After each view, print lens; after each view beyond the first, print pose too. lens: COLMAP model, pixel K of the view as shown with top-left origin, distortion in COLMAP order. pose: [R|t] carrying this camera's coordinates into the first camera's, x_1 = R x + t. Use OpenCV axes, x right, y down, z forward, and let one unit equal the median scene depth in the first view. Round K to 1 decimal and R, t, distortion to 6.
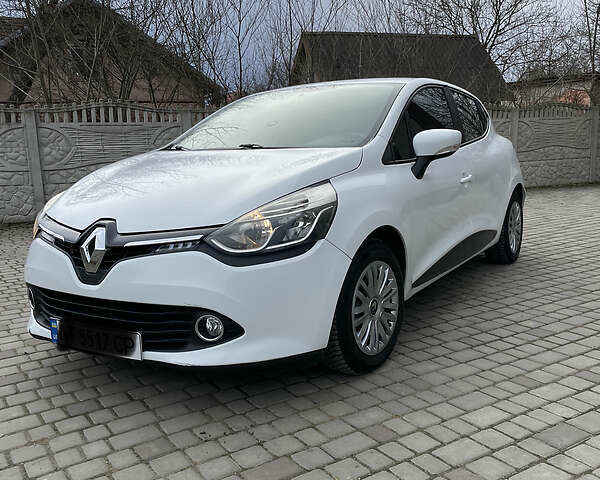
lens RADIAL K [[553.4, 0, 300.0], [0, 553.4, 240.0], [0, 0, 1]] dist [0.077738, -0.088259]
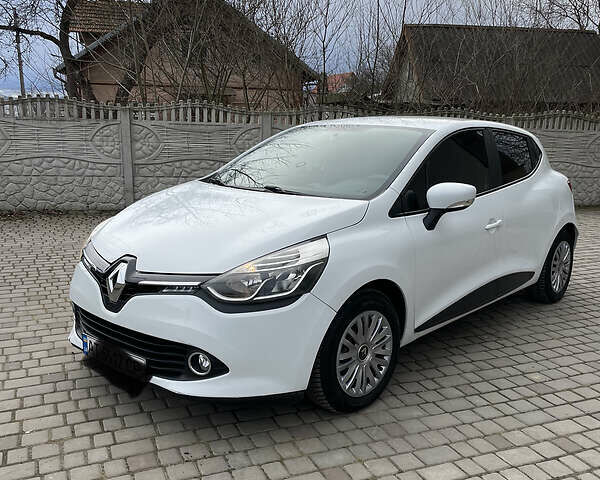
lens RADIAL K [[555.1, 0, 309.0], [0, 555.1, 246.1], [0, 0, 1]] dist [0.072818, -0.077286]
pose [[0.984862, 0.084191, -0.151523, 0.172280], [-0.078532, 0.995985, 0.042962, -0.121641], [0.154531, -0.030413, 0.987520, -0.078154]]
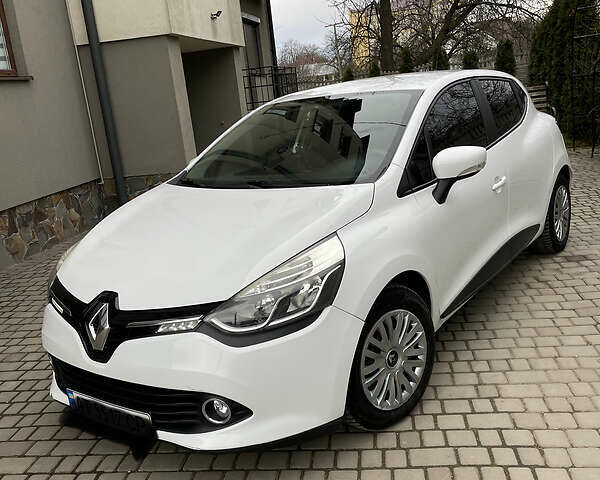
lens RADIAL K [[556.5, 0, 300.0], [0, 556.5, 240.0], [0, 0, 1]] dist [0.049343, -0.011102]
pose [[0.993319, -0.064086, -0.095976, 0.075123], [0.072854, 0.993198, 0.090826, -0.172410], [0.089502, -0.097211, 0.991231, 0.063225]]
